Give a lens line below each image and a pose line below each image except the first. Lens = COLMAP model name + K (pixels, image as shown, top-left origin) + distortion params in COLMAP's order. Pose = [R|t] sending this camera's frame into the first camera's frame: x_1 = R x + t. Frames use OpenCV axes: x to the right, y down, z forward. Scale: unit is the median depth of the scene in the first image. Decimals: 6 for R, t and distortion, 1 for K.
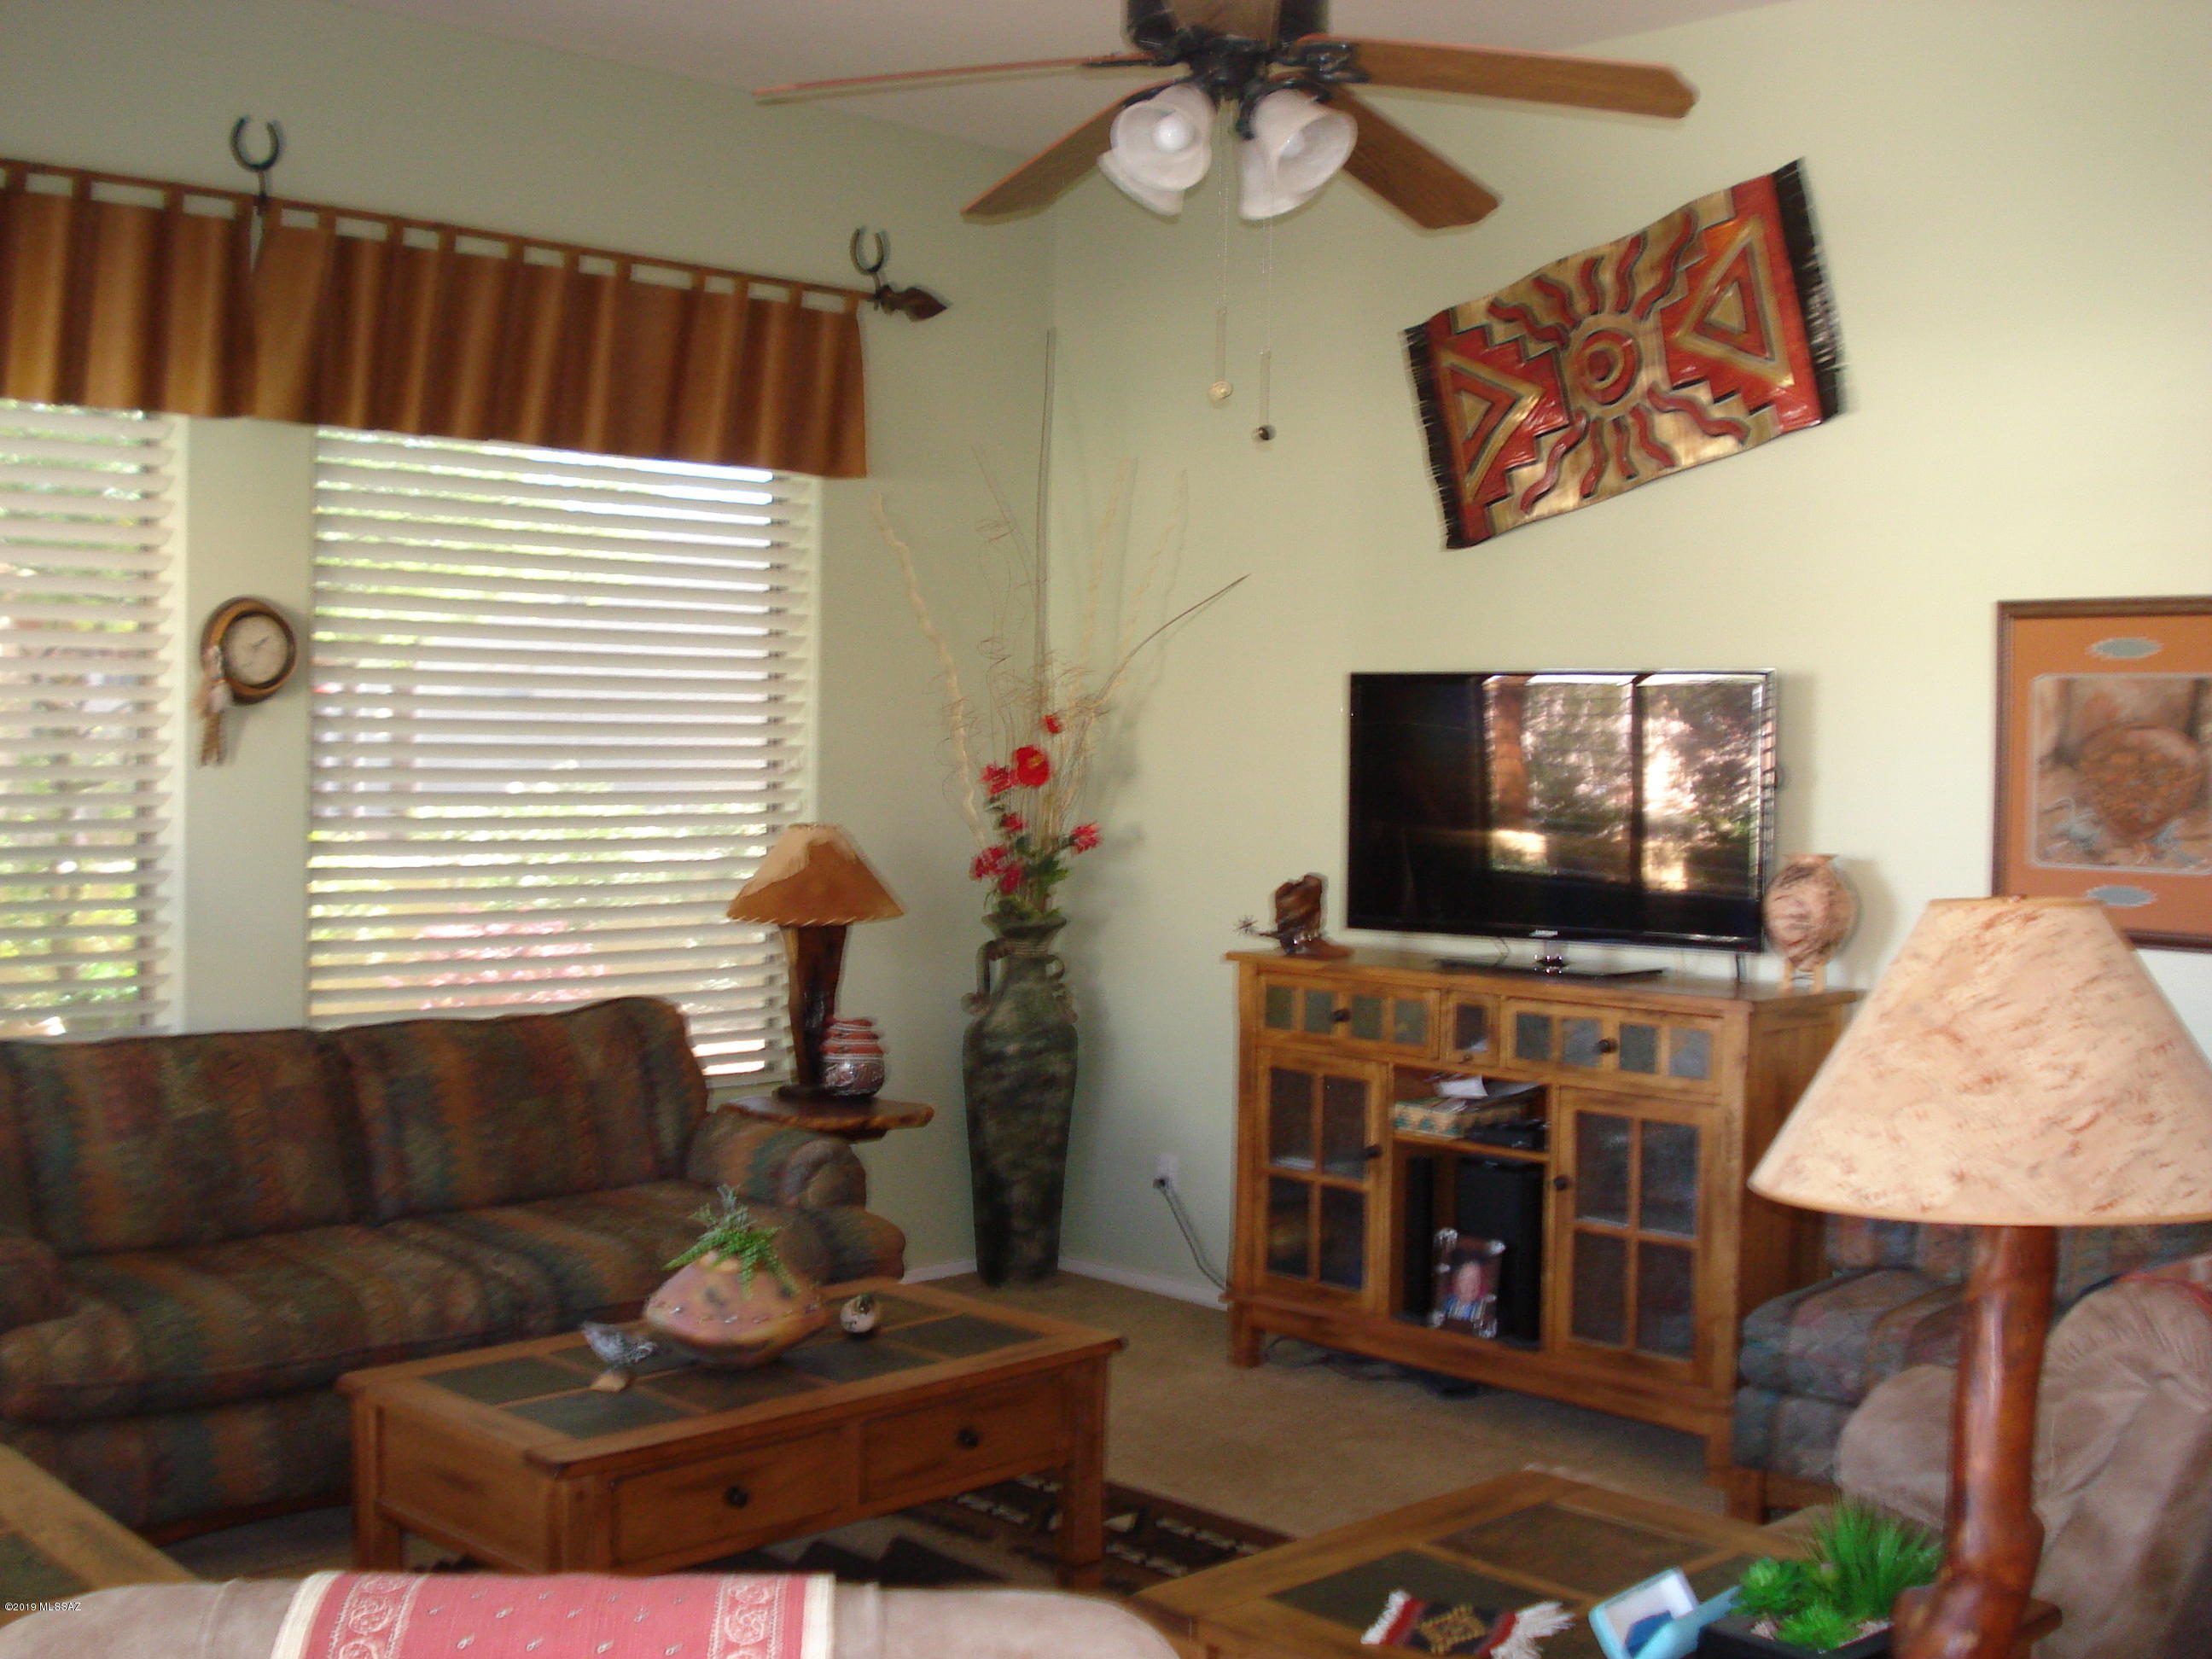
lens RADIAL K [[2493.5, 0, 1106.9], [0, 2493.5, 819.1], [0, 0, 1]] dist [-0.099076, 0.000000]
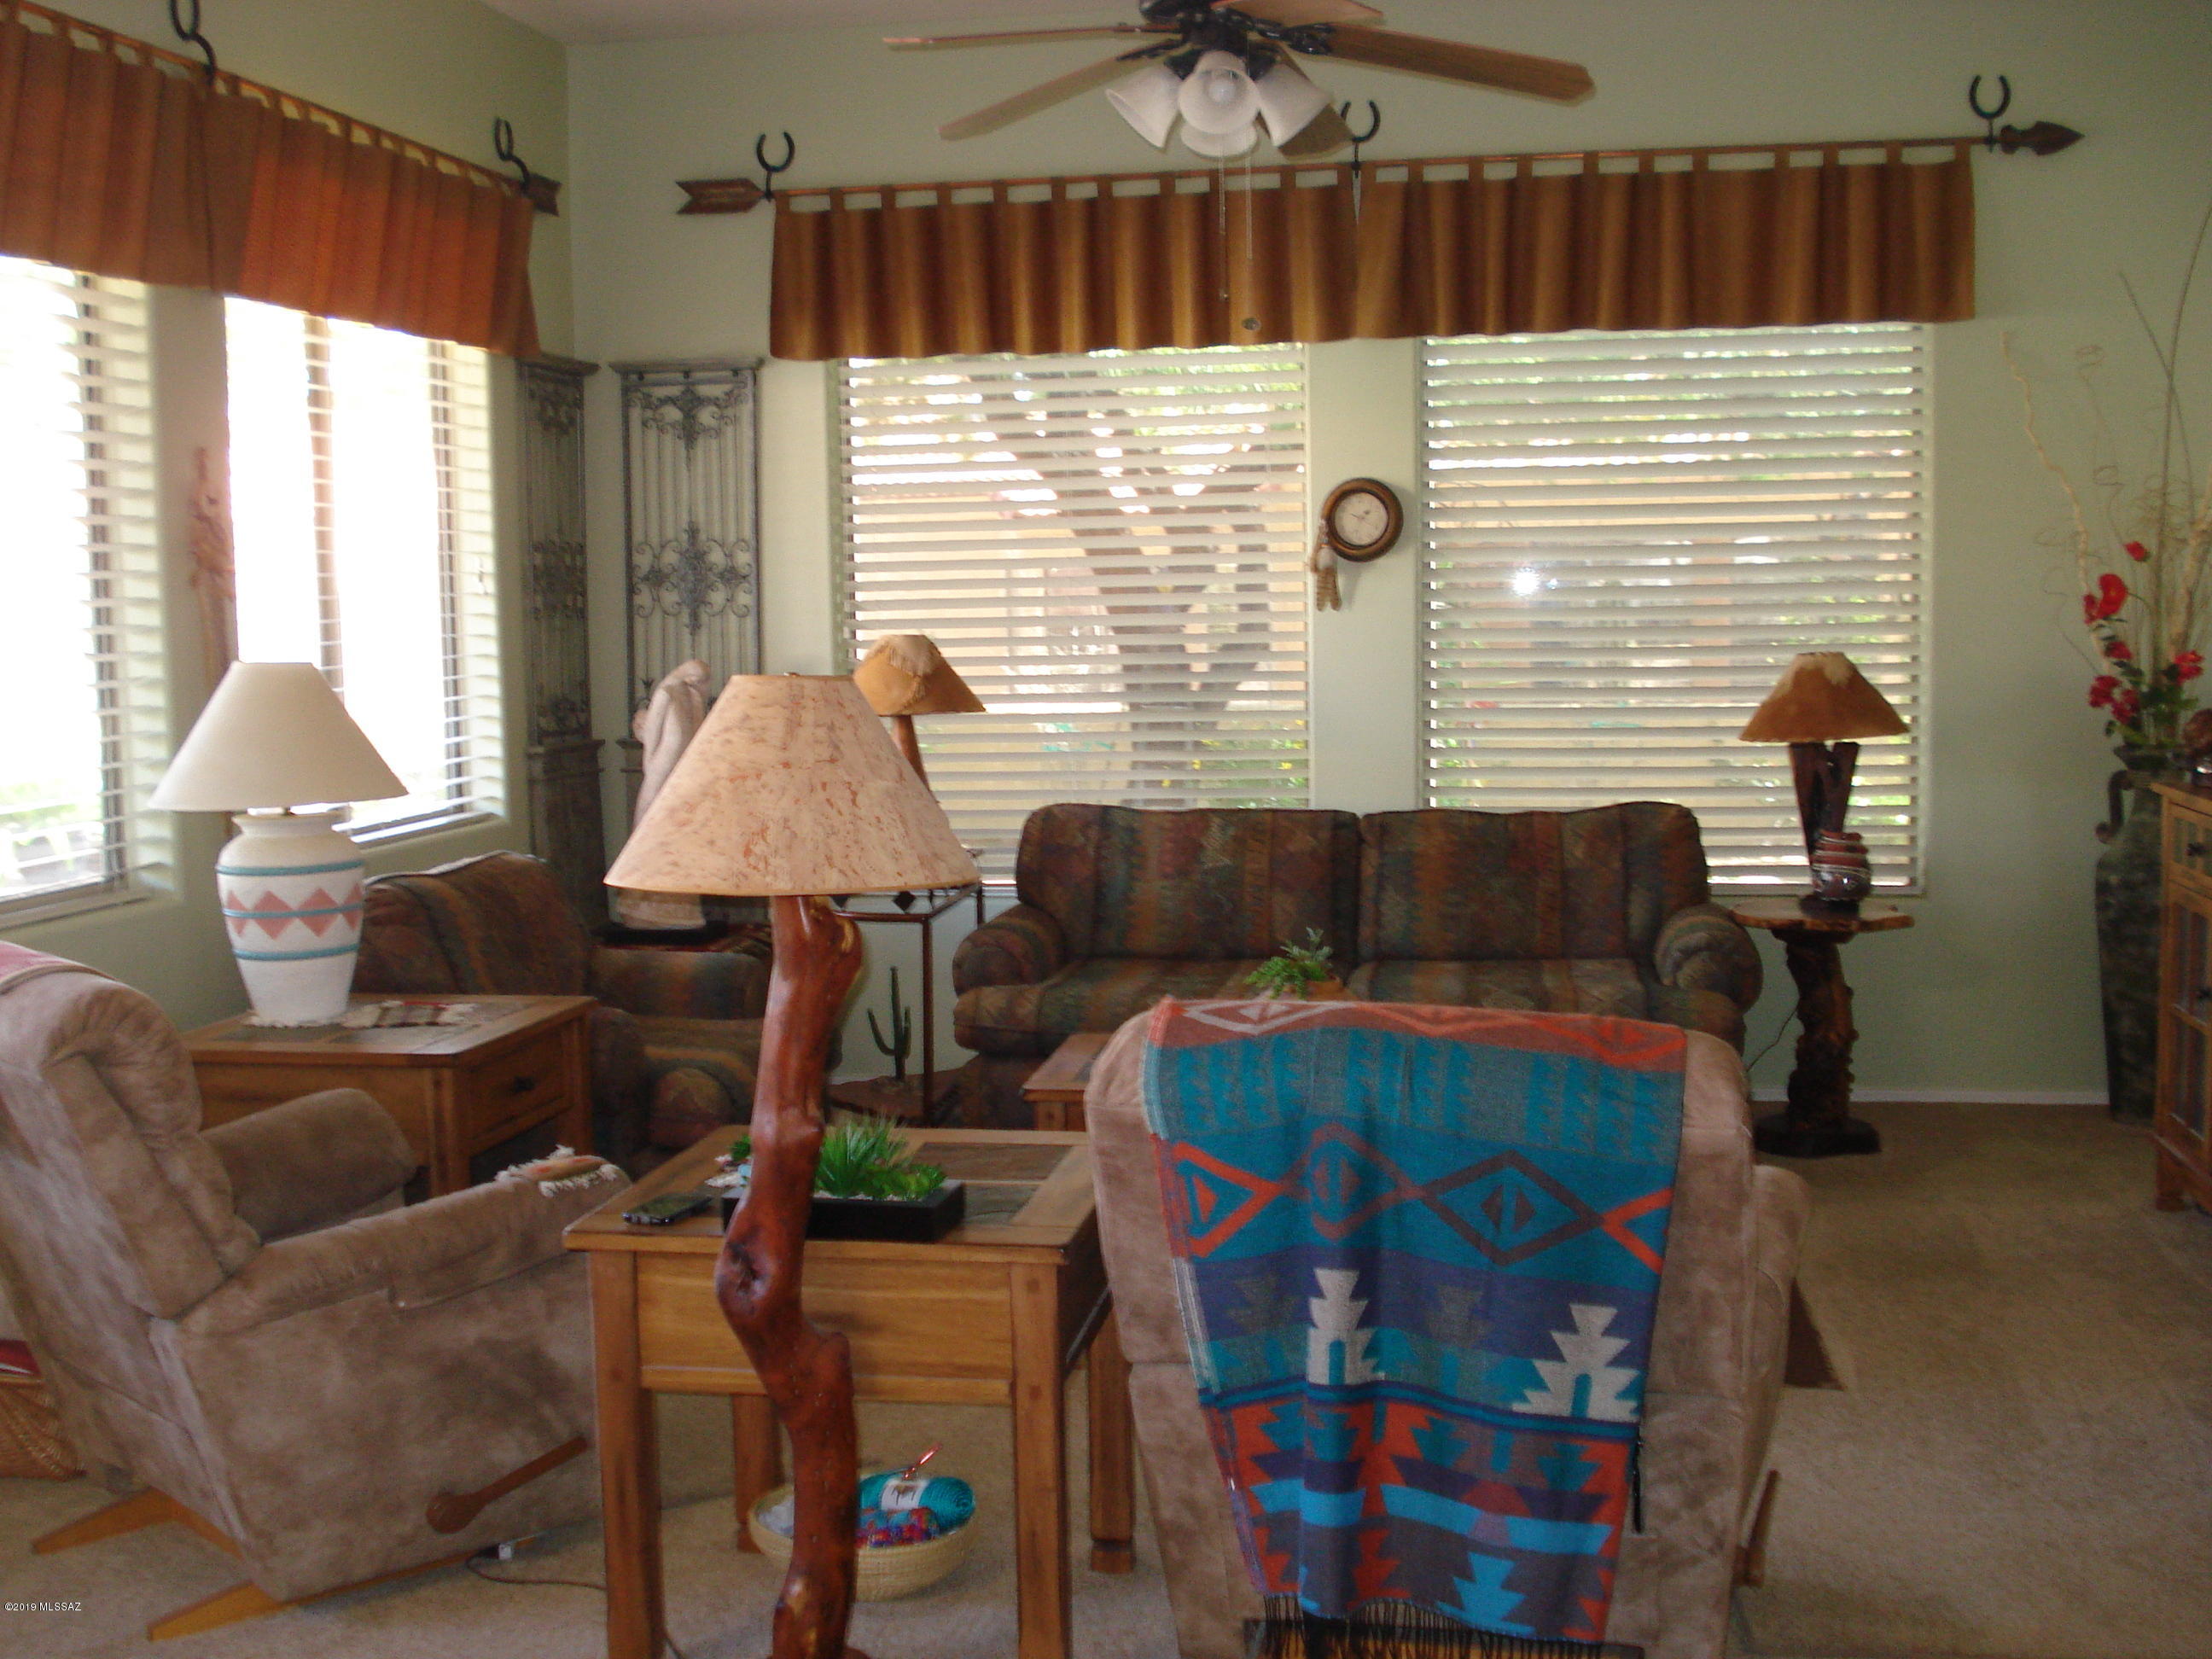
lens RADIAL K [[2493.5, 0, 1105.9], [0, 2493.5, 836.2], [0, 0, 1]] dist [-0.099076, 0.000000]
pose [[0.592057, 0.049919, -0.804348, 0.611679], [0.004052, 0.997883, 0.064913, 0.011568], [0.805886, -0.041692, 0.590601, 0.113515]]
